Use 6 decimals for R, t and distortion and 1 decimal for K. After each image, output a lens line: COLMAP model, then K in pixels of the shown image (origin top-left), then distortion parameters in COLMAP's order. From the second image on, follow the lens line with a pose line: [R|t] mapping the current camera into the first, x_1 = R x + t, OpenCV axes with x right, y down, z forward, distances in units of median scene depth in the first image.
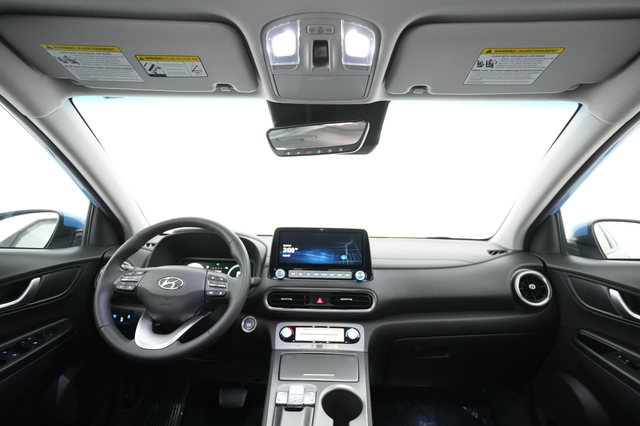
lens RADIAL K [[314.0, 0, 320.0], [0, 314.0, 213.0], [0, 0, 1]] dist [-0.006120, -0.000364]
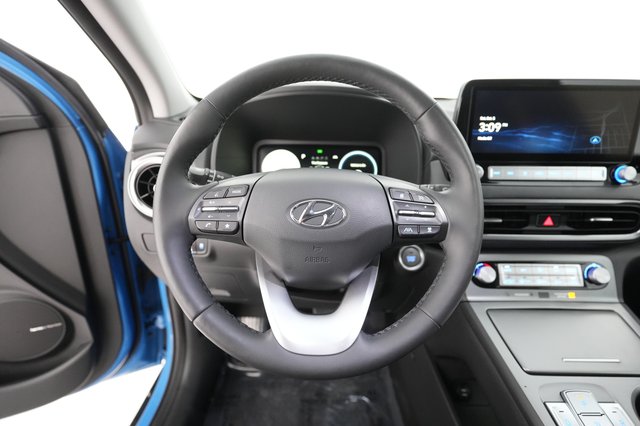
lens RADIAL K [[314.0, 0, 320.0], [0, 314.0, 213.0], [0, 0, 1]] dist [-0.006120, -0.000364]
pose [[0.999691, -0.020993, 0.013297, -0.405101], [0.013674, 0.911517, 0.411036, 0.033179], [-0.020750, -0.410727, 0.911522, 0.503870]]
